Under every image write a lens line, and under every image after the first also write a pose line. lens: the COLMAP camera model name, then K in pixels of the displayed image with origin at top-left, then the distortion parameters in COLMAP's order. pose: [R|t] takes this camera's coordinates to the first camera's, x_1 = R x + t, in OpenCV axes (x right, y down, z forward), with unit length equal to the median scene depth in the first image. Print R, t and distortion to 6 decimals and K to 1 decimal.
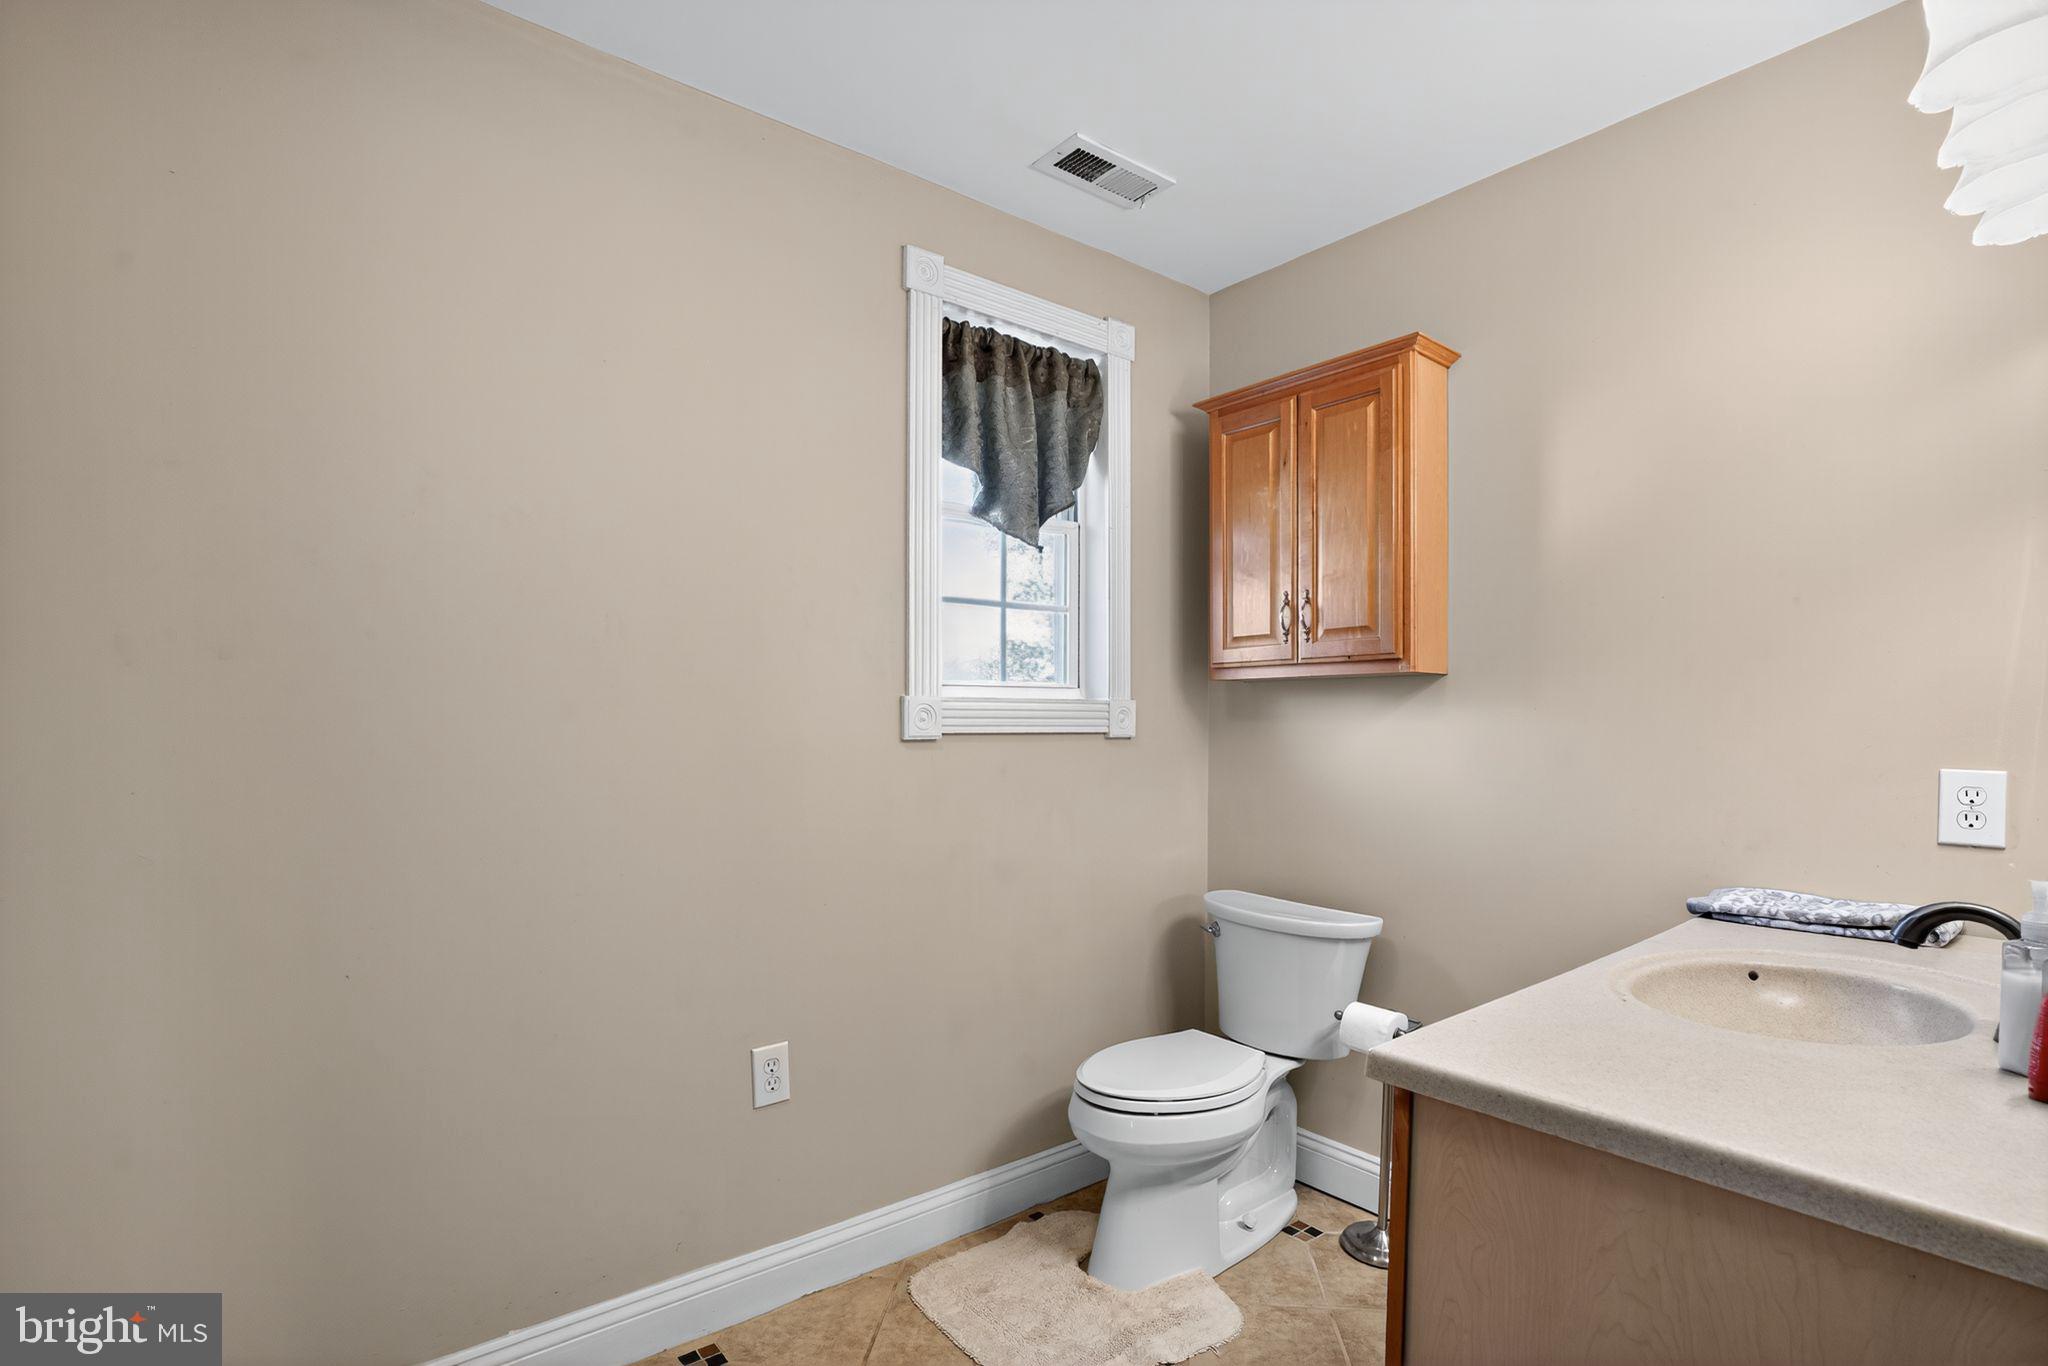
lens RADIAL K [[943.7, 0, 1024.3], [0, 943.7, 709.6], [0, 0, 1]] dist [-0.057029, 0.009607]
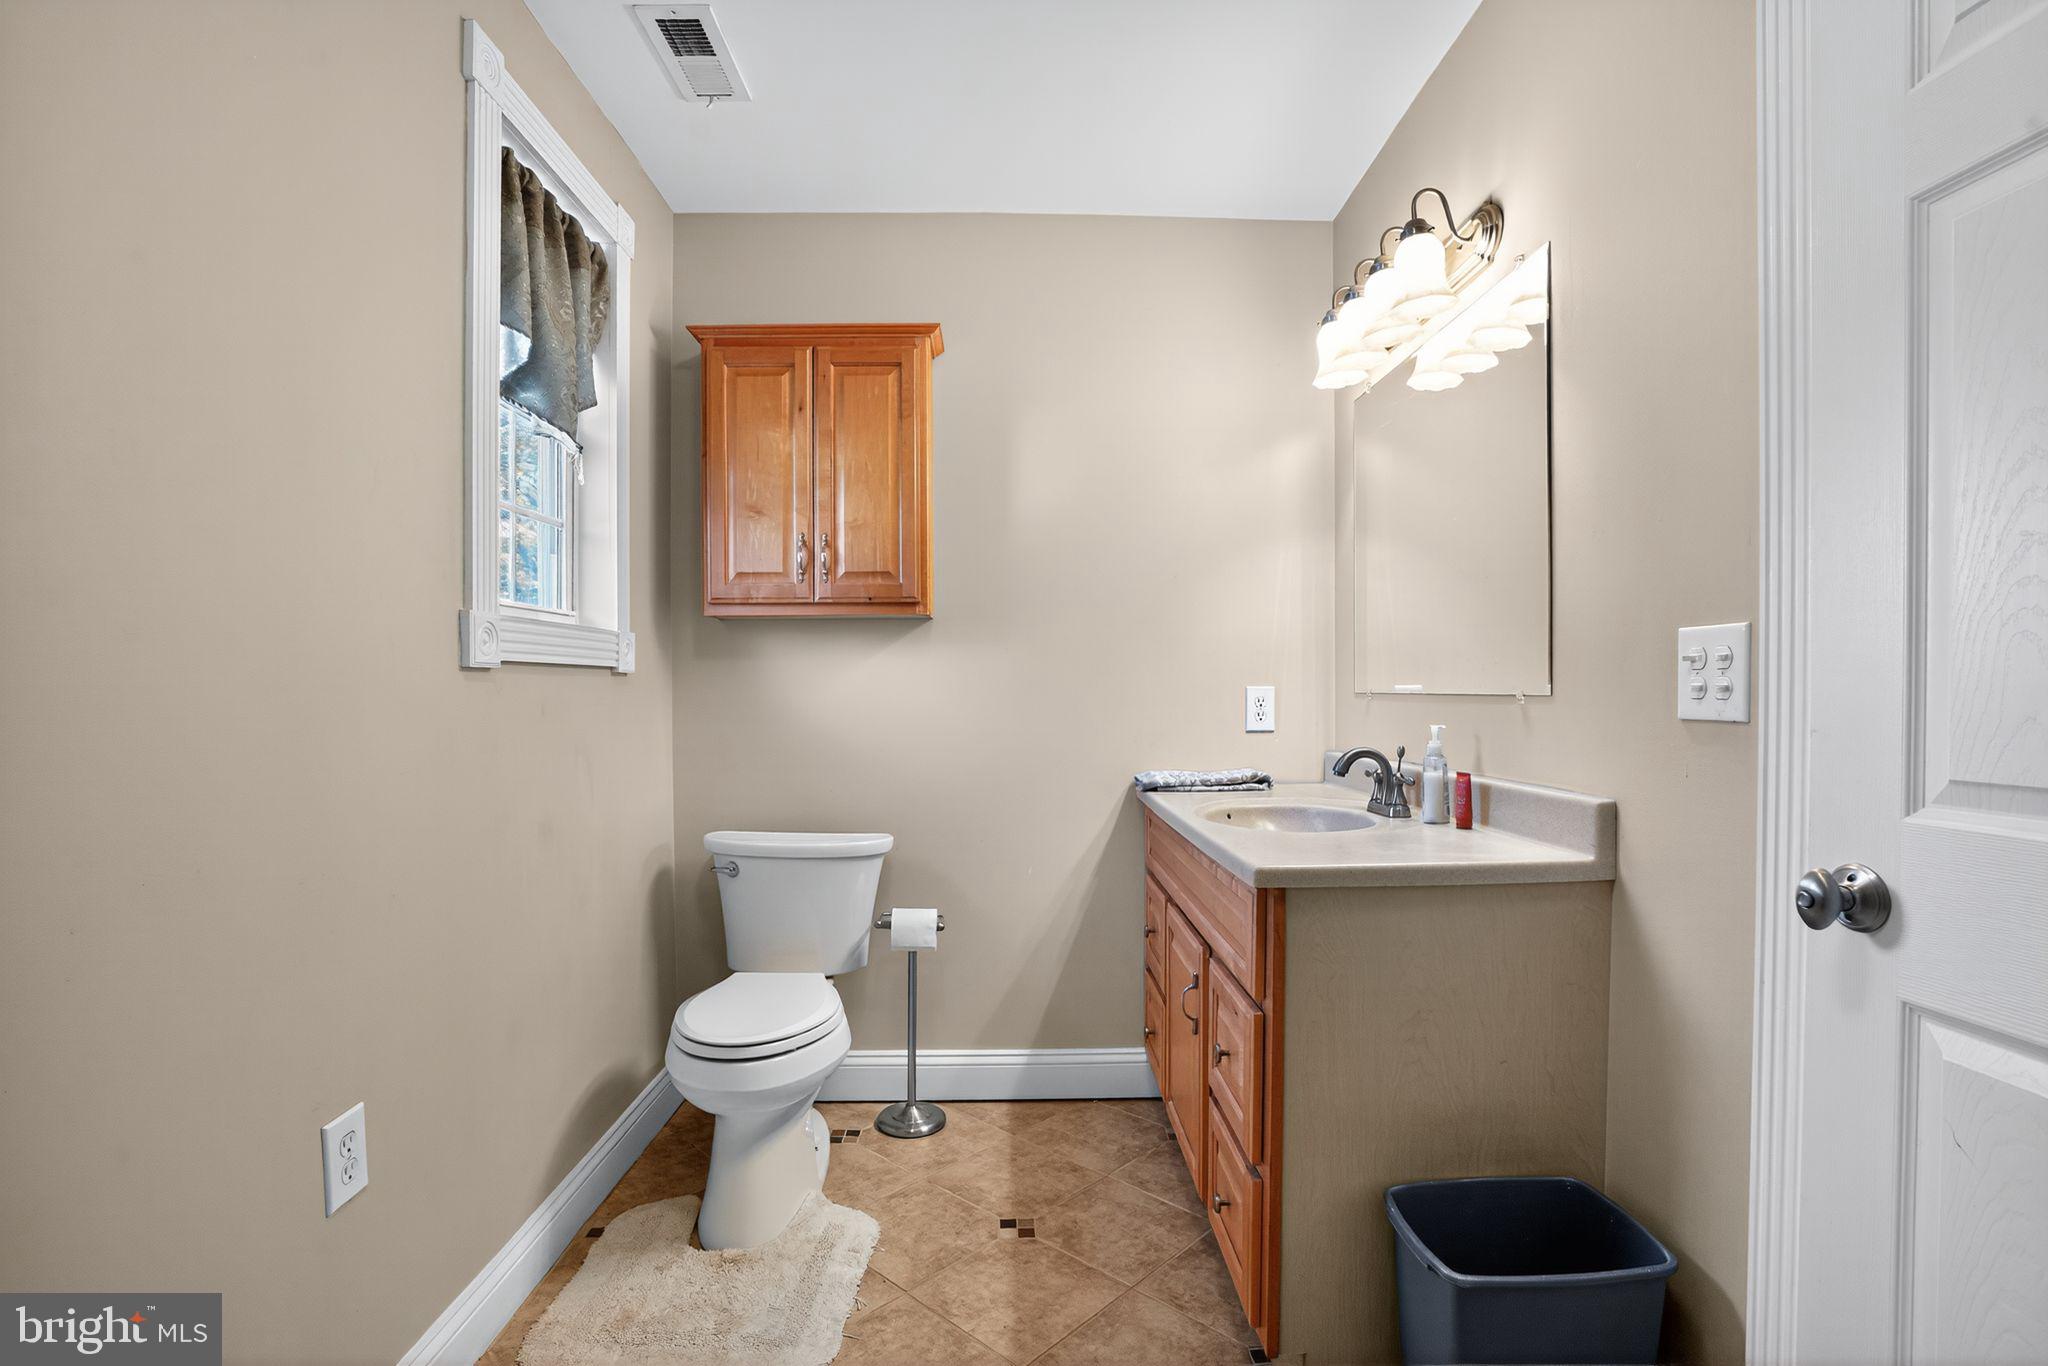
lens RADIAL K [[938.0, 0, 1023.2], [0, 938.0, 678.6], [0, 0, 1]] dist [-0.056454, 0.000424]
pose [[0.612785, 0.003040, 0.790244, -0.411163], [-0.003713, 0.999993, -0.000968, 0.037845], [-0.790241, -0.002341, 0.612792, 0.185561]]
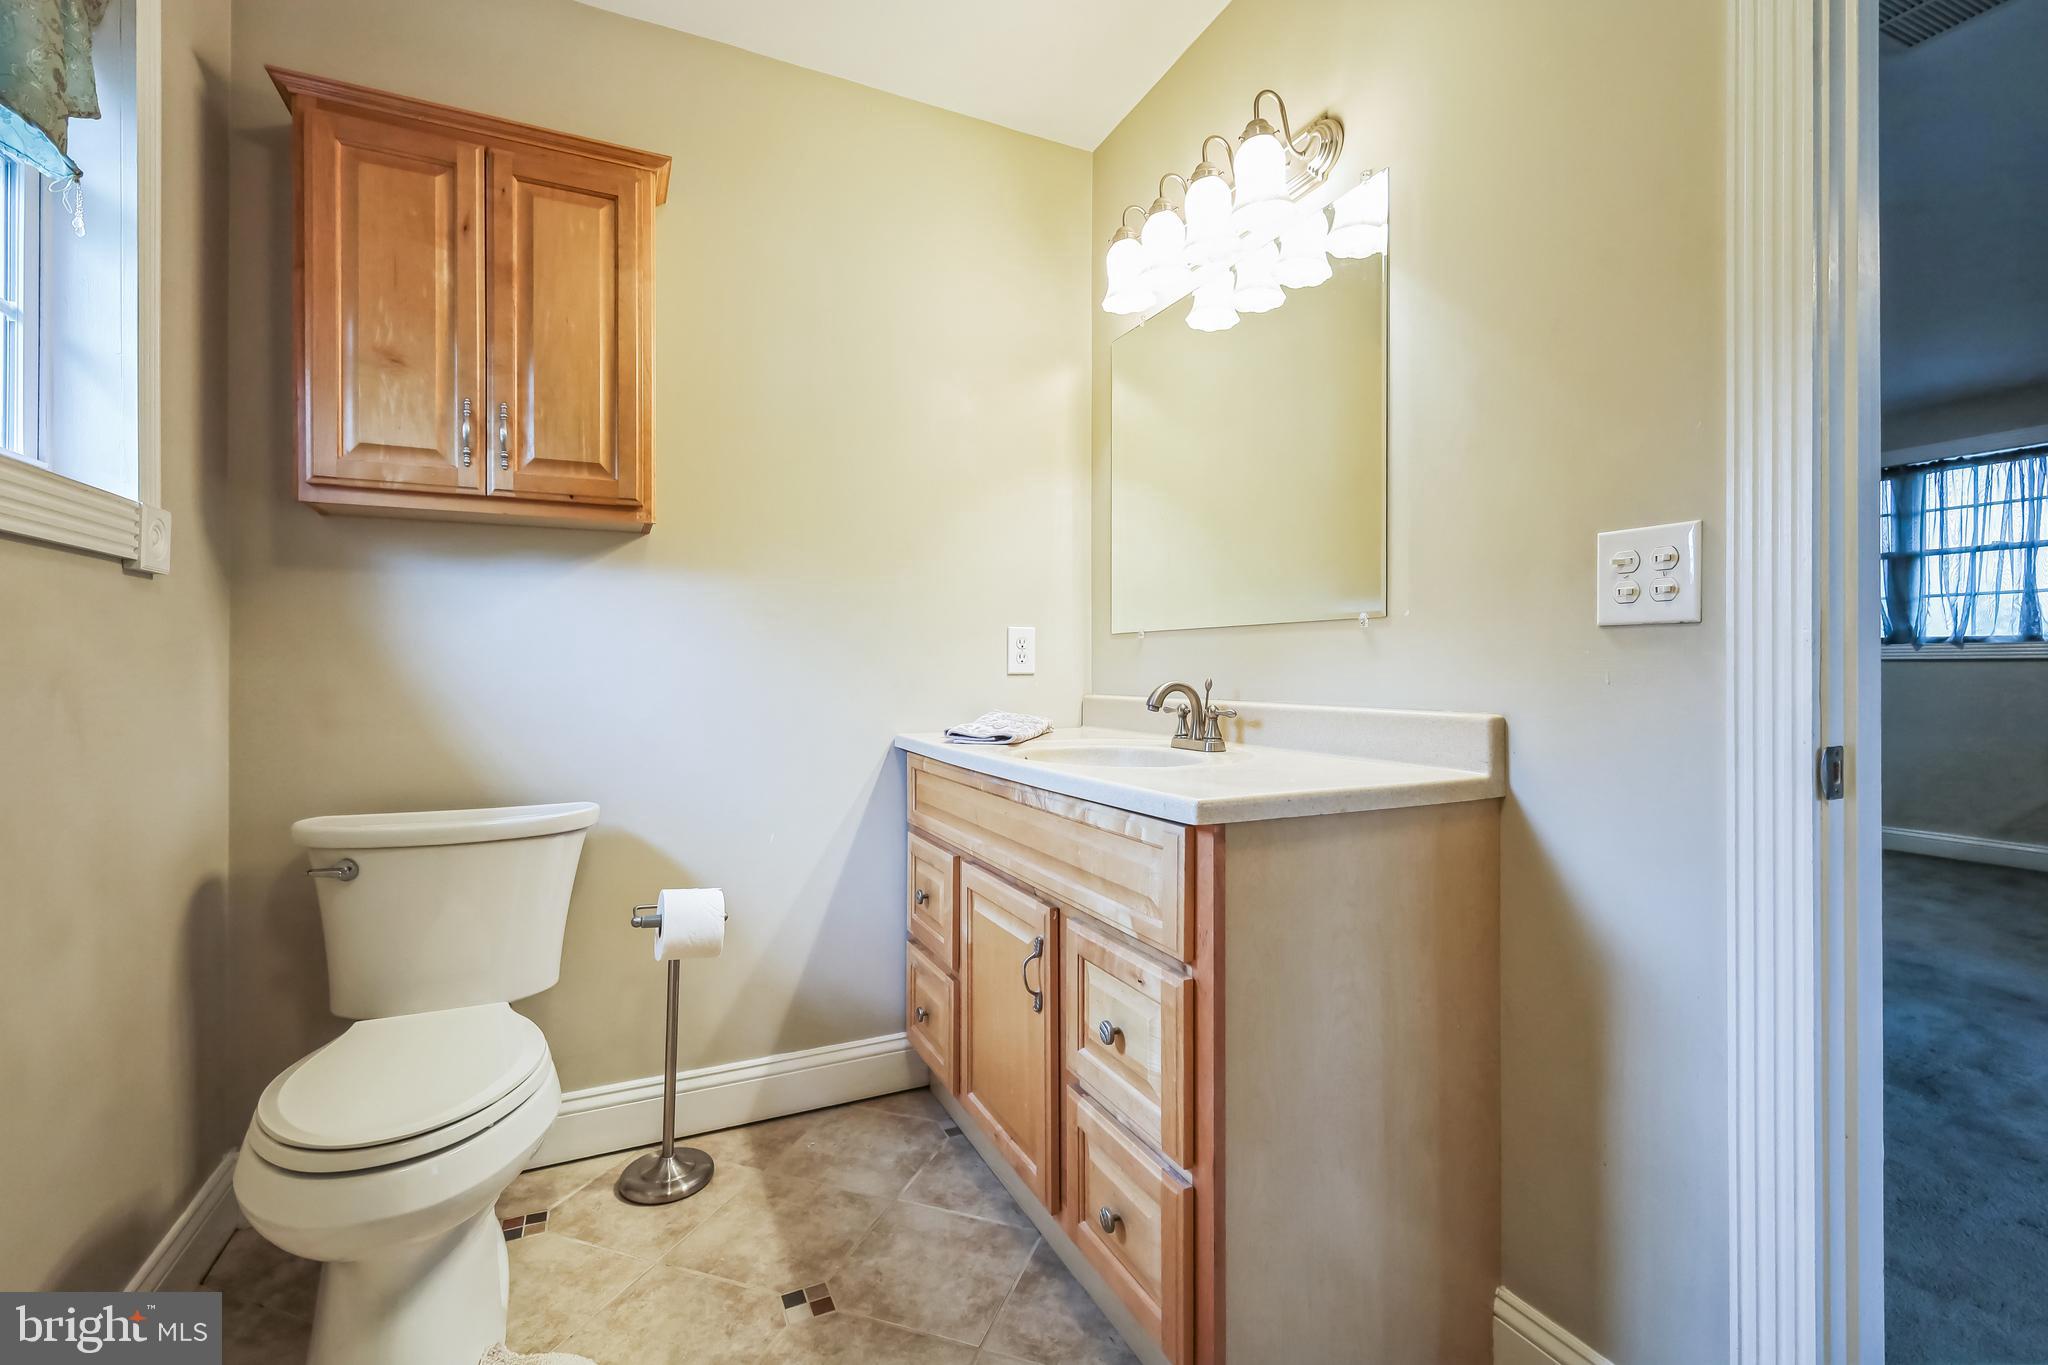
lens RADIAL K [[896.3, 0, 1028.2], [0, 896.3, 647.4], [0, 0, 1]] dist [0.002541, 0.000384]
pose [[0.241582, 0.014738, 0.970268, -0.332062], [-0.011852, 0.999855, -0.012236, 0.083655], [-0.970308, -0.008544, 0.241722, 0.408457]]
